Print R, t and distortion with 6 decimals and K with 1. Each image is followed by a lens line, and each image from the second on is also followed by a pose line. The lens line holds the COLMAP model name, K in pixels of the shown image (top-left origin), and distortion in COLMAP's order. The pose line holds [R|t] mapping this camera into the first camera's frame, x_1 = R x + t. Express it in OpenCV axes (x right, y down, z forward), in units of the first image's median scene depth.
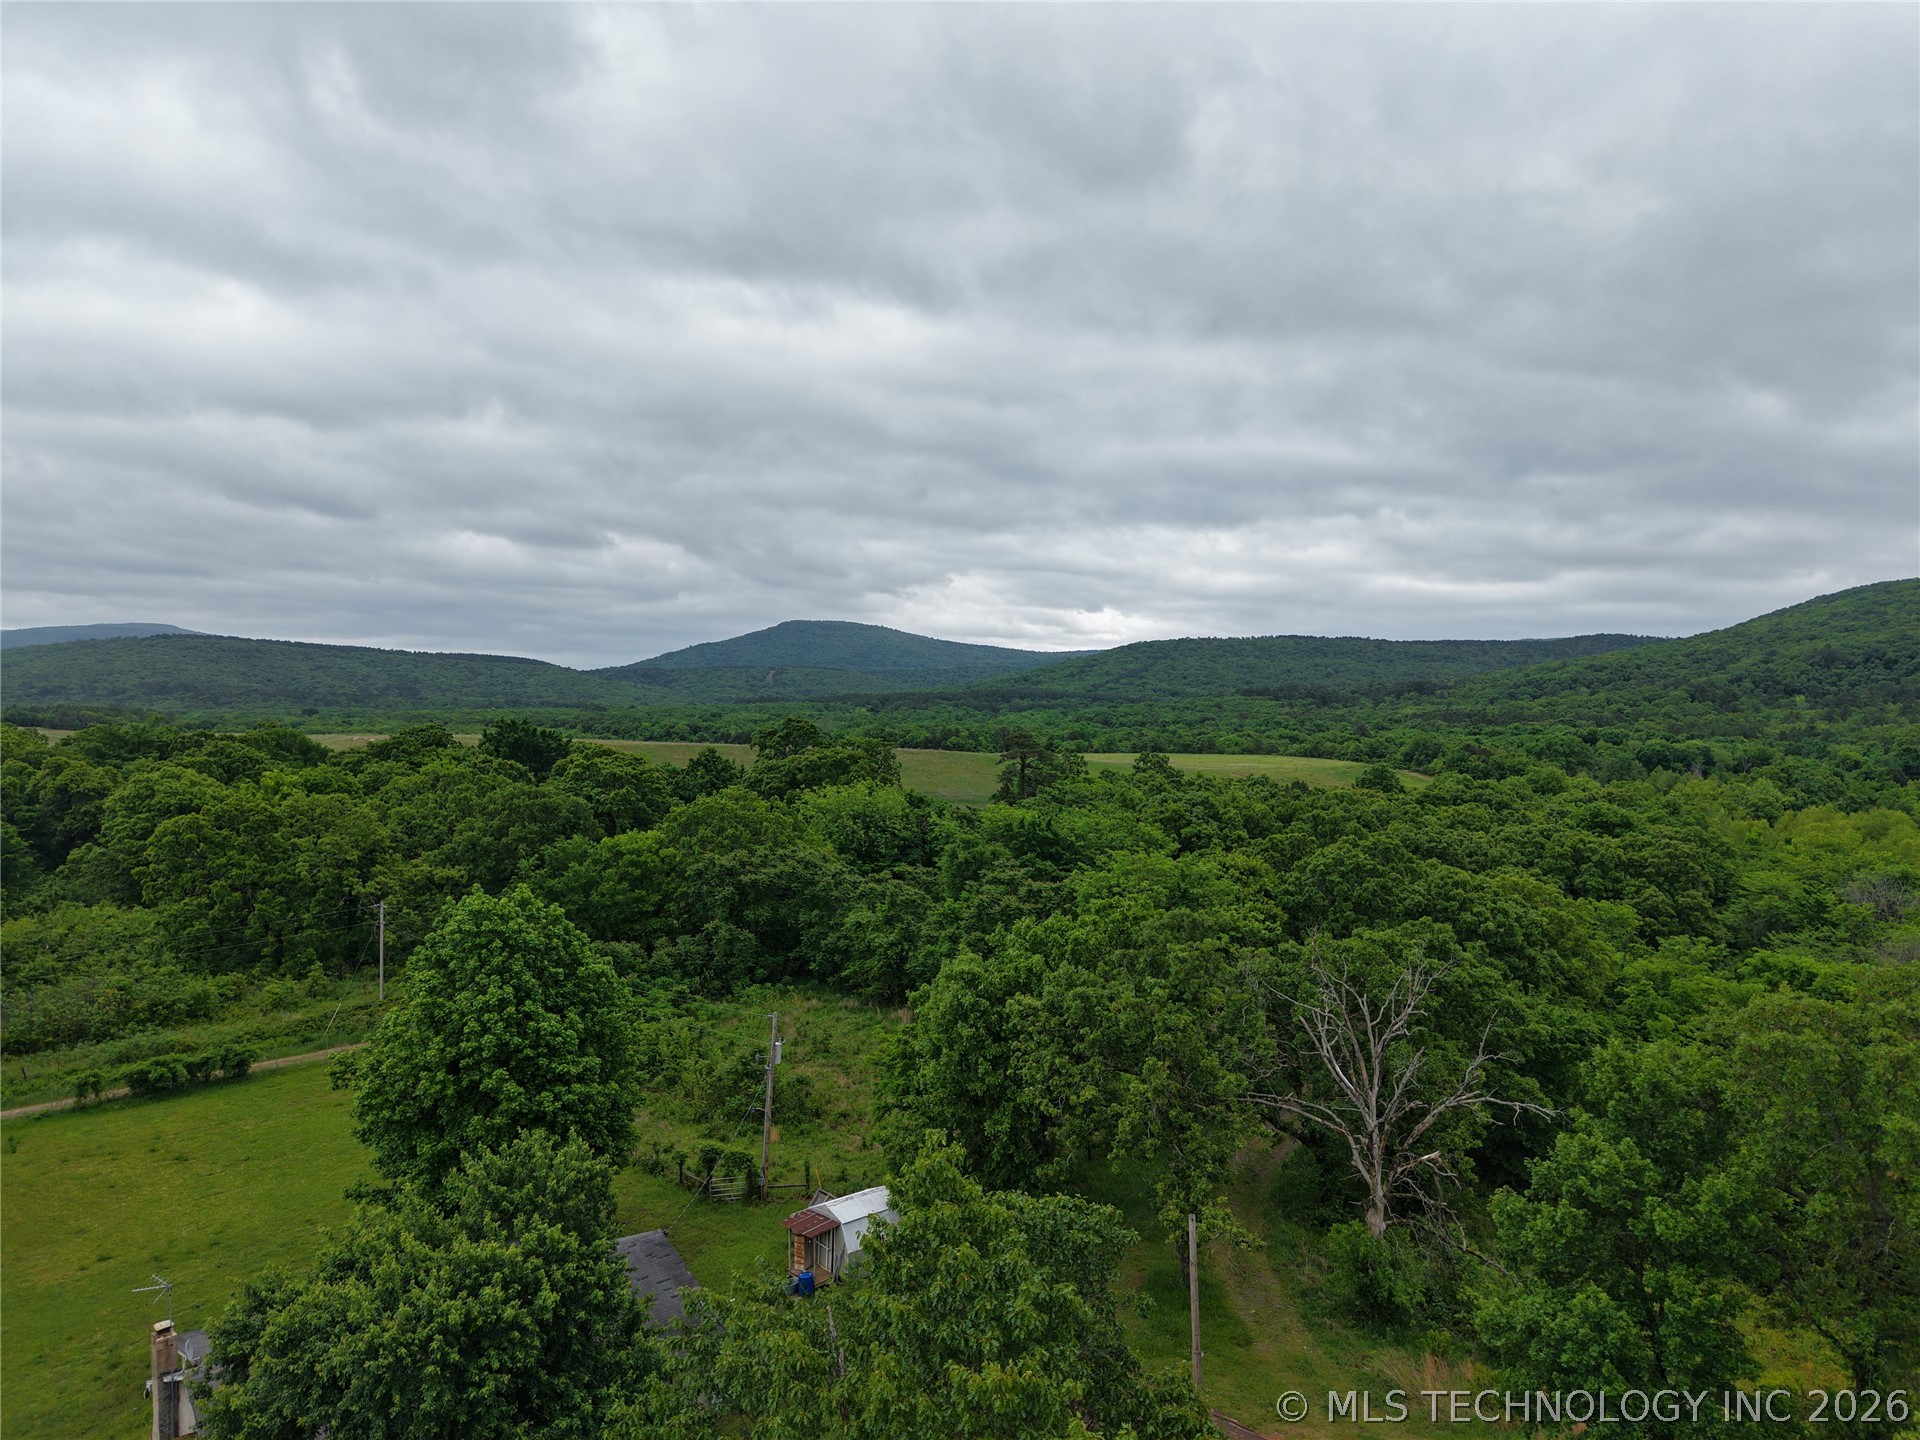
lens RADIAL K [[1297.8, 0, 950.6], [0, 1297.8, 718.8], [0, 0, 1]] dist [0.034964, -0.027278]
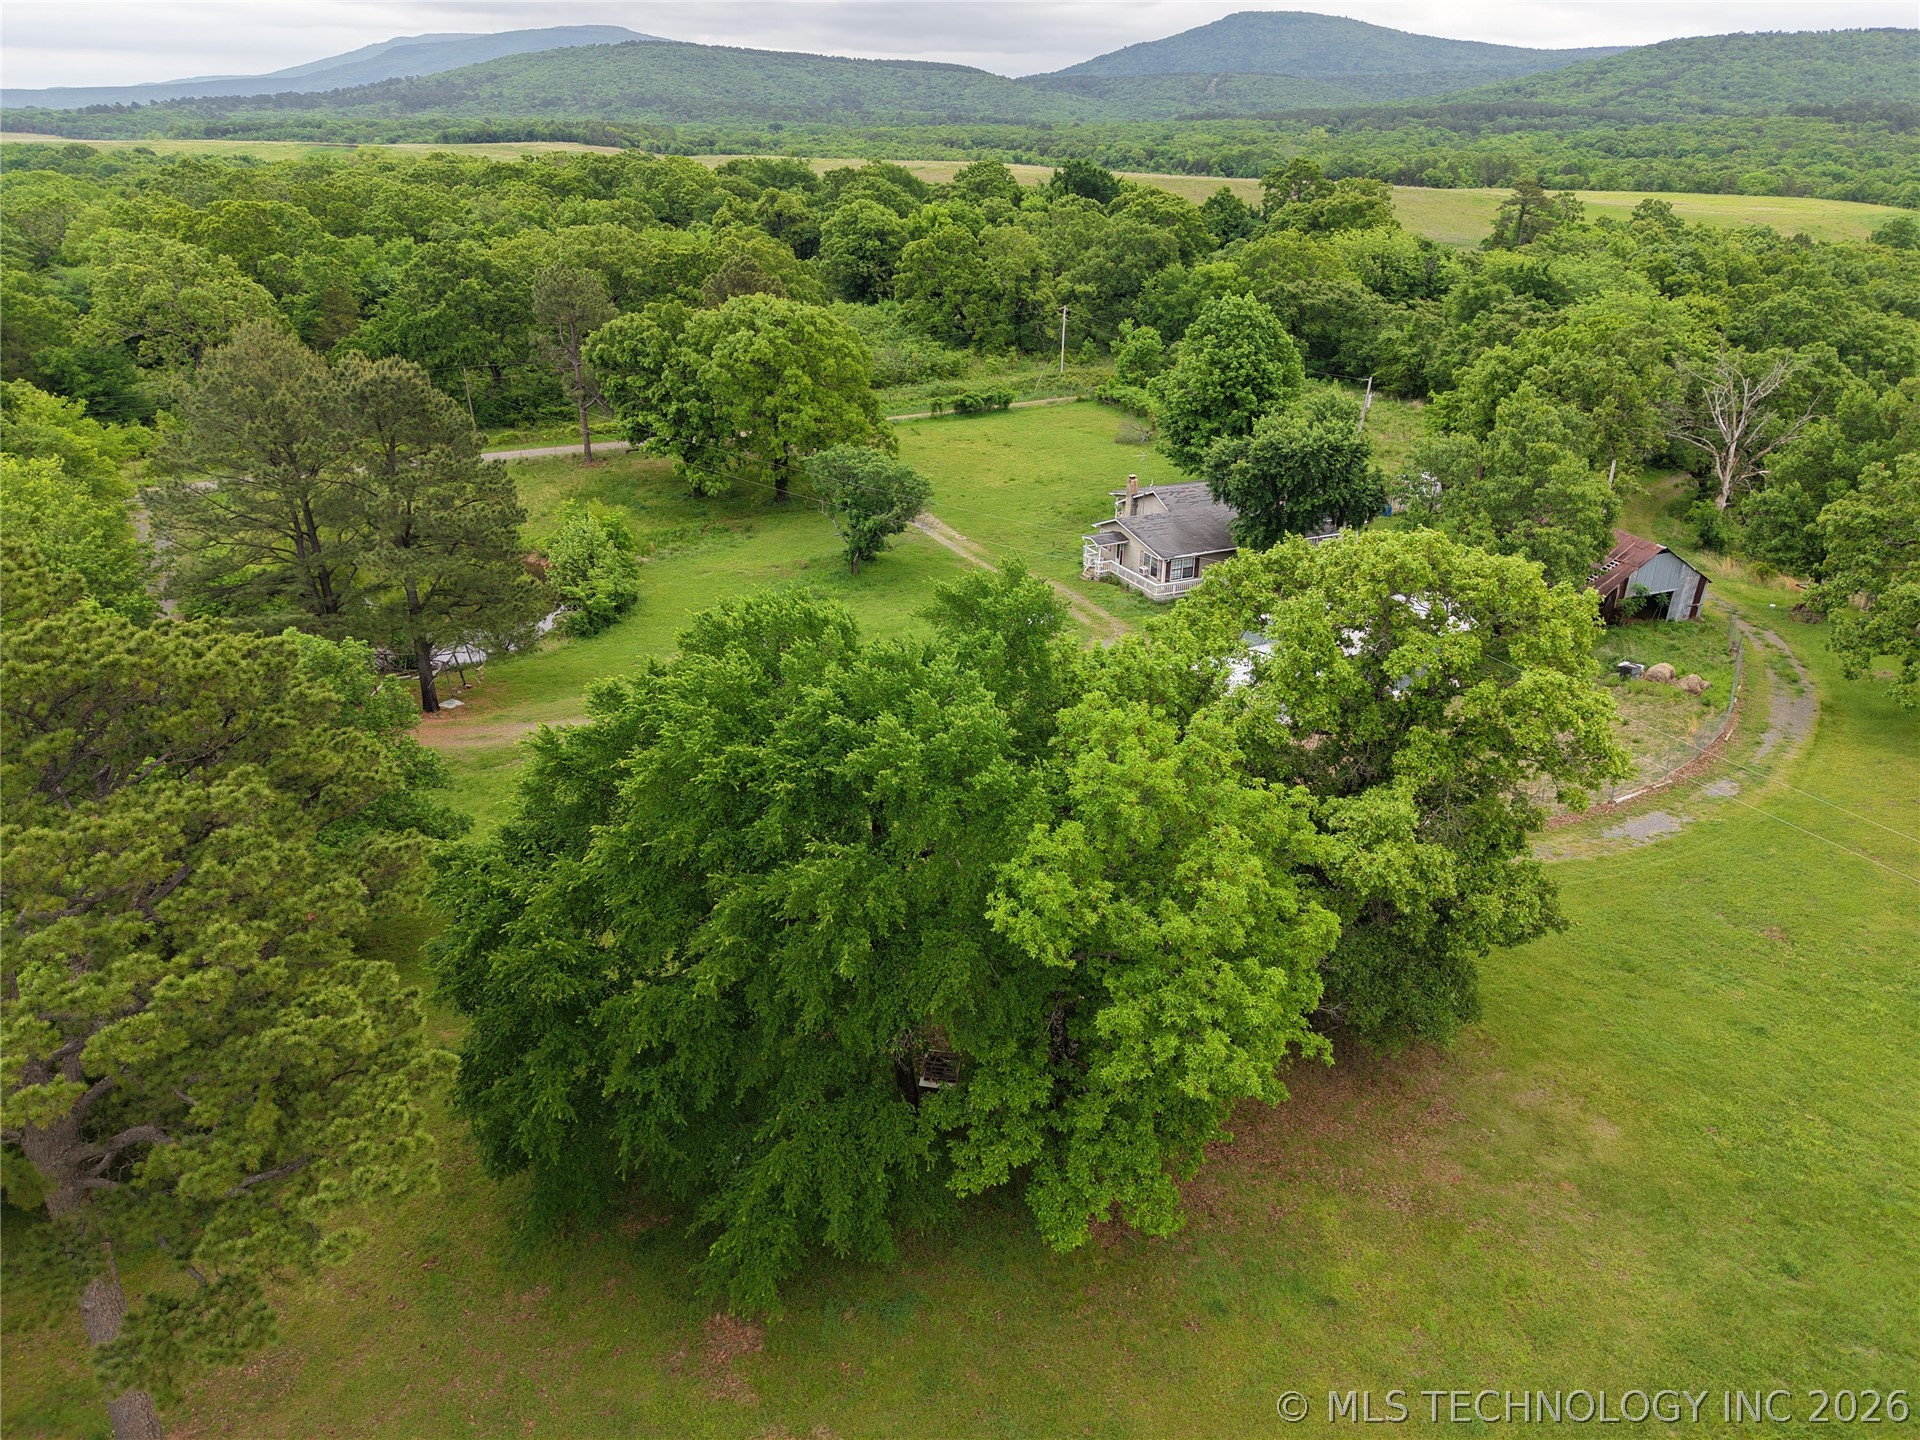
lens RADIAL K [[1297.8, 0, 965.1], [0, 1297.8, 716.5], [0, 0, 1]] dist [0.034964, -0.027278]
pose [[0.954259, 0.132844, -0.267849, -0.054898], [-0.012475, 0.912779, 0.408264, -0.027693], [0.298722, -0.386248, 0.872684, -0.367237]]
